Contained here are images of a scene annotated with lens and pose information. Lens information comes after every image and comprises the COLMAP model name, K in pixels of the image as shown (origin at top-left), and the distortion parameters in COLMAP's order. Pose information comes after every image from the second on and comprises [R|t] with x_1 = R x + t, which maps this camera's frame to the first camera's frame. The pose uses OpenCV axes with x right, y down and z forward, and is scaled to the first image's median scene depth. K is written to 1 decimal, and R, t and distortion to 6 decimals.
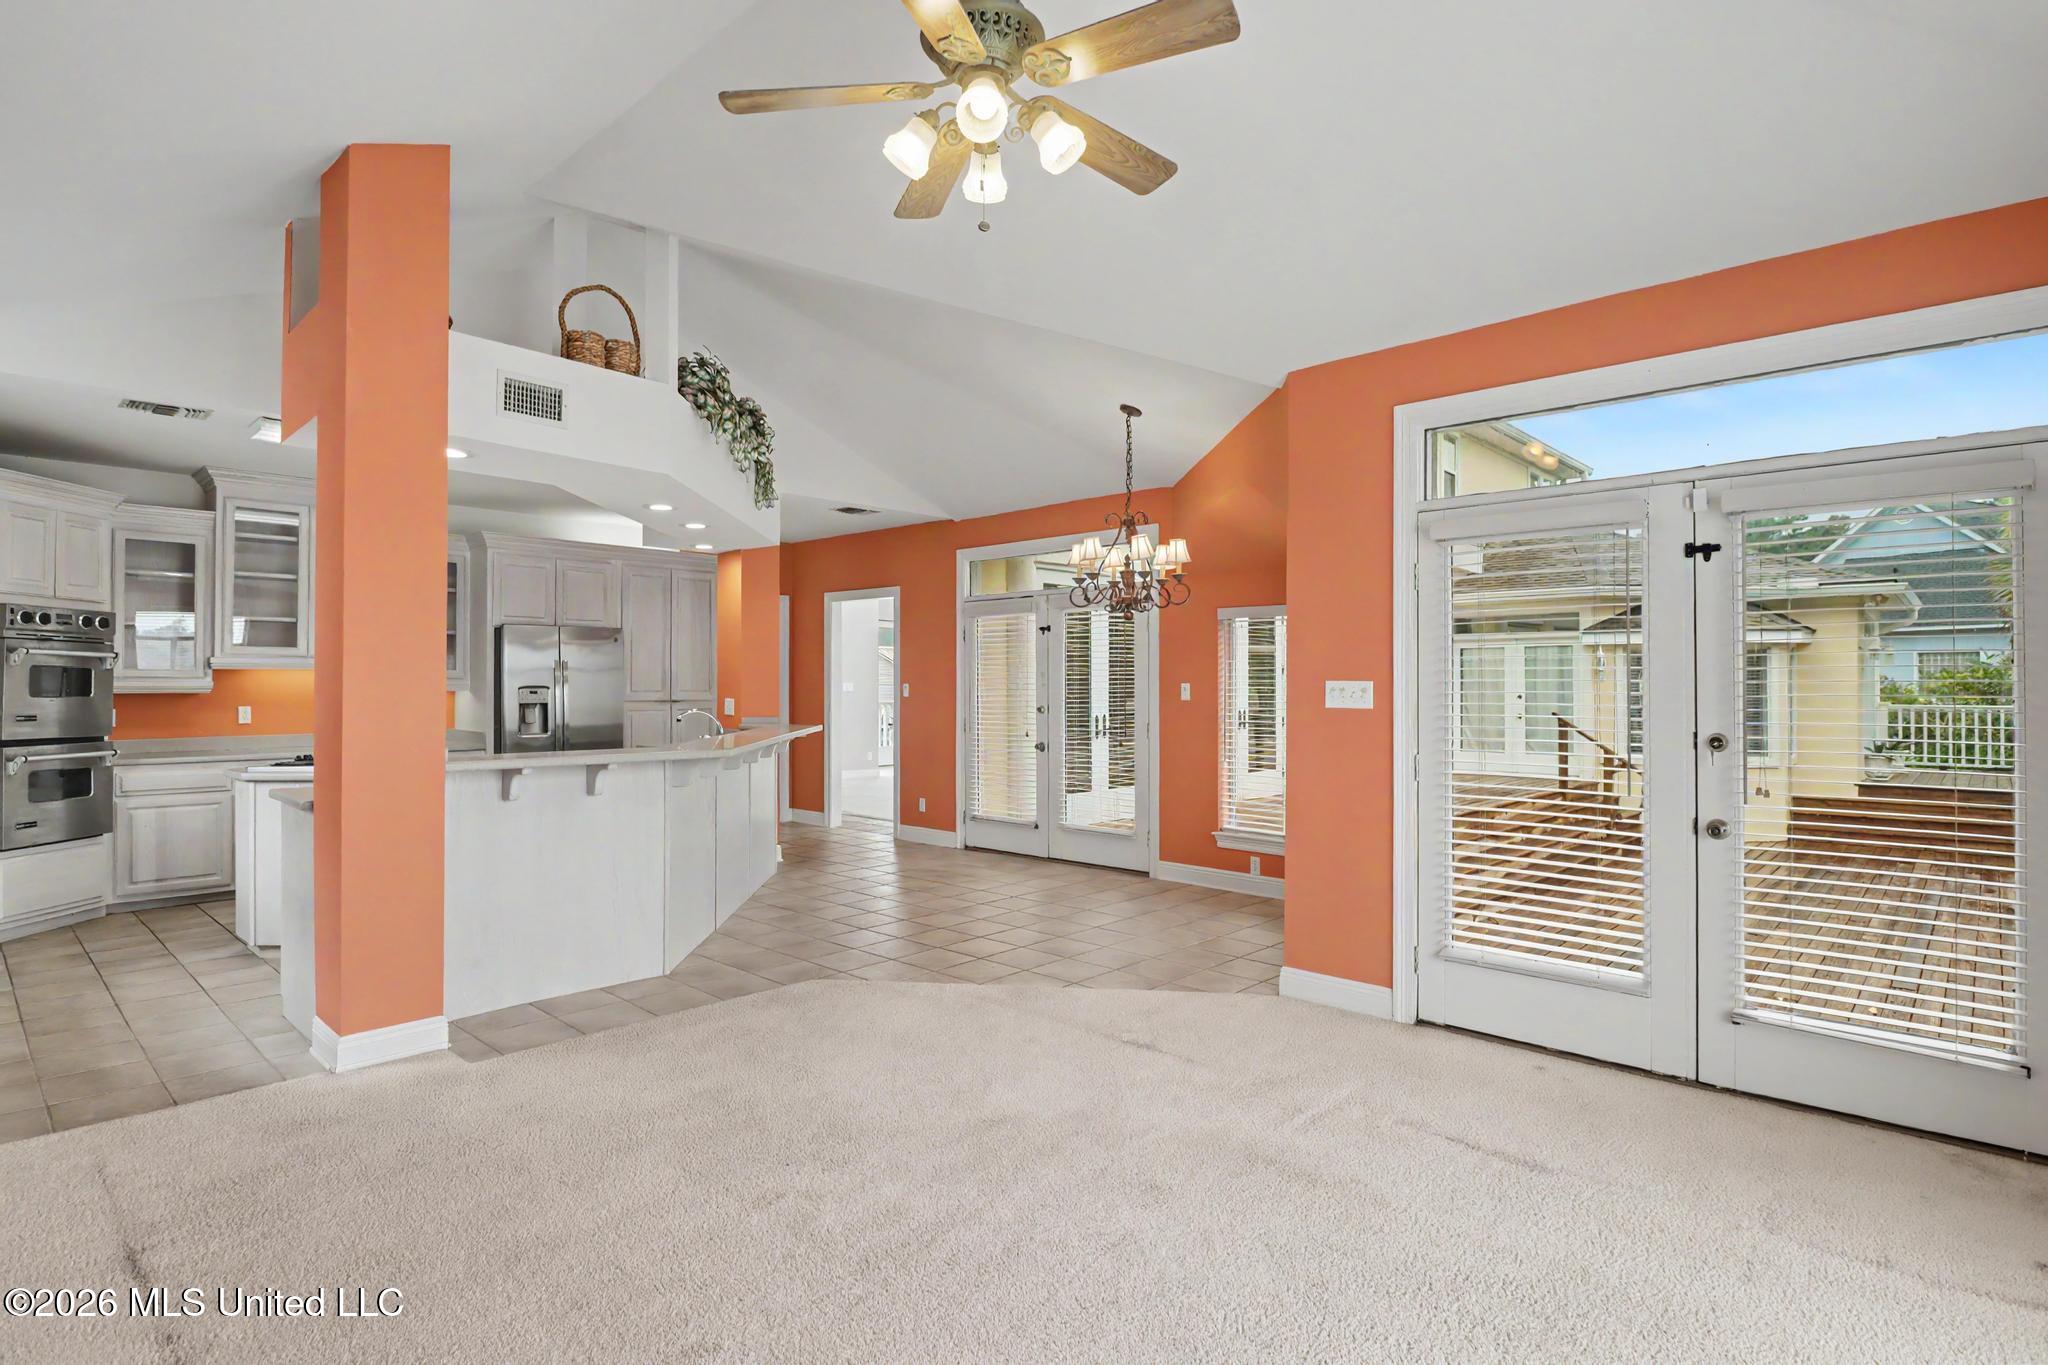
lens RADIAL K [[1016.3, 0, 1022.9], [0, 1016.3, 670.3], [0, 0, 1]] dist [0.004391, -0.012345]
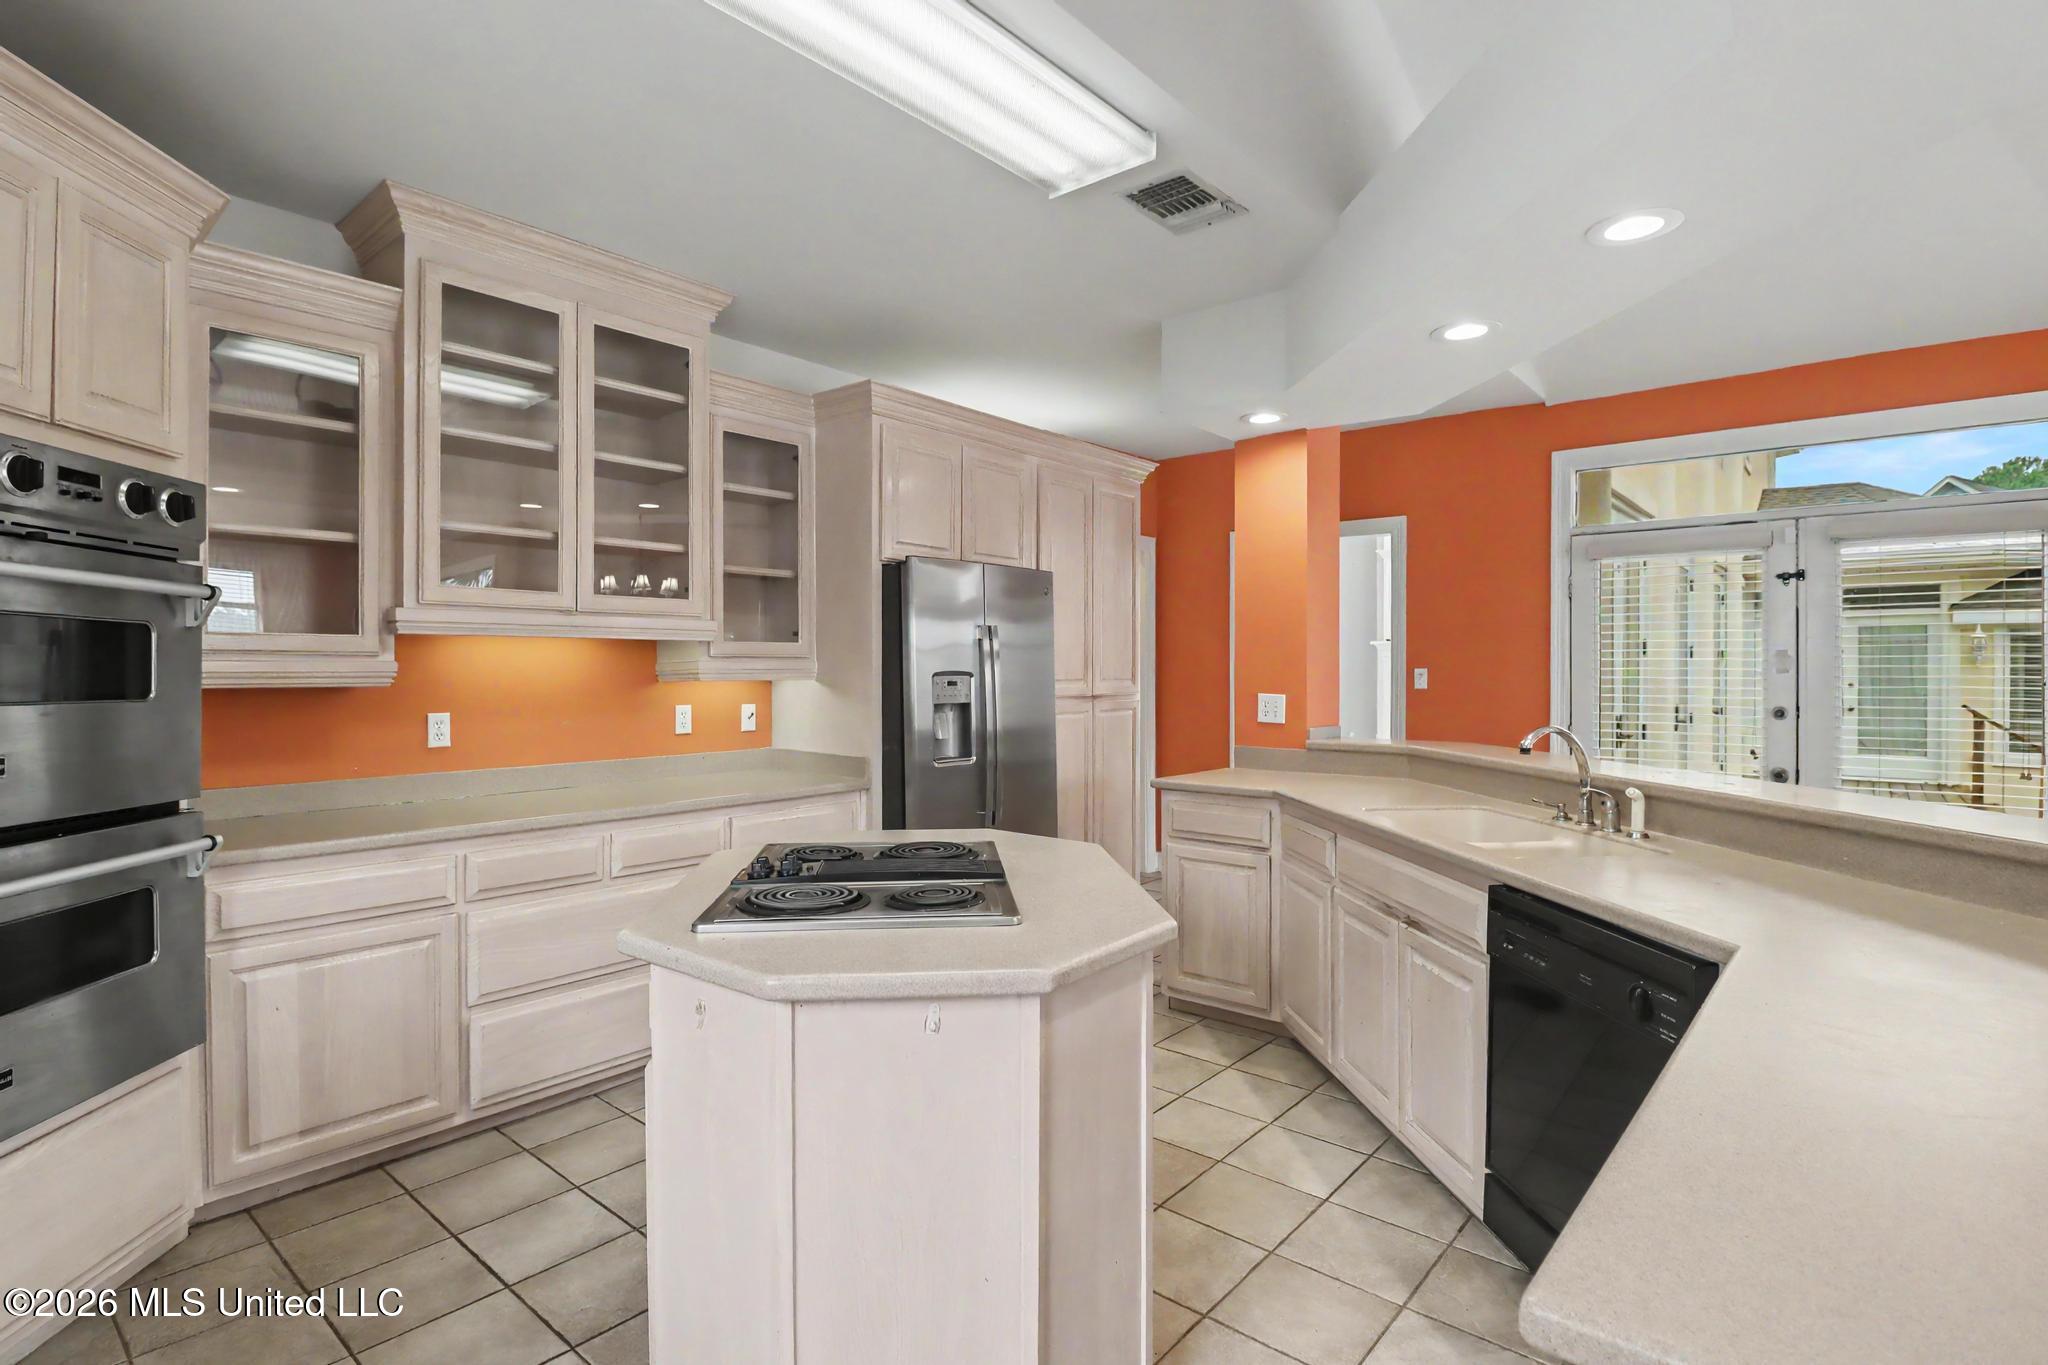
lens RADIAL K [[976.7, 0, 1025.4], [0, 976.7, 667.4], [0, 0, 1]] dist [-0.002720, -0.012227]
pose [[0.998903, 0.001818, 0.046786, -0.535636], [-0.002357, 0.999931, 0.011470, 0.008217], [-0.046762, -0.011568, 0.998839, 0.546791]]
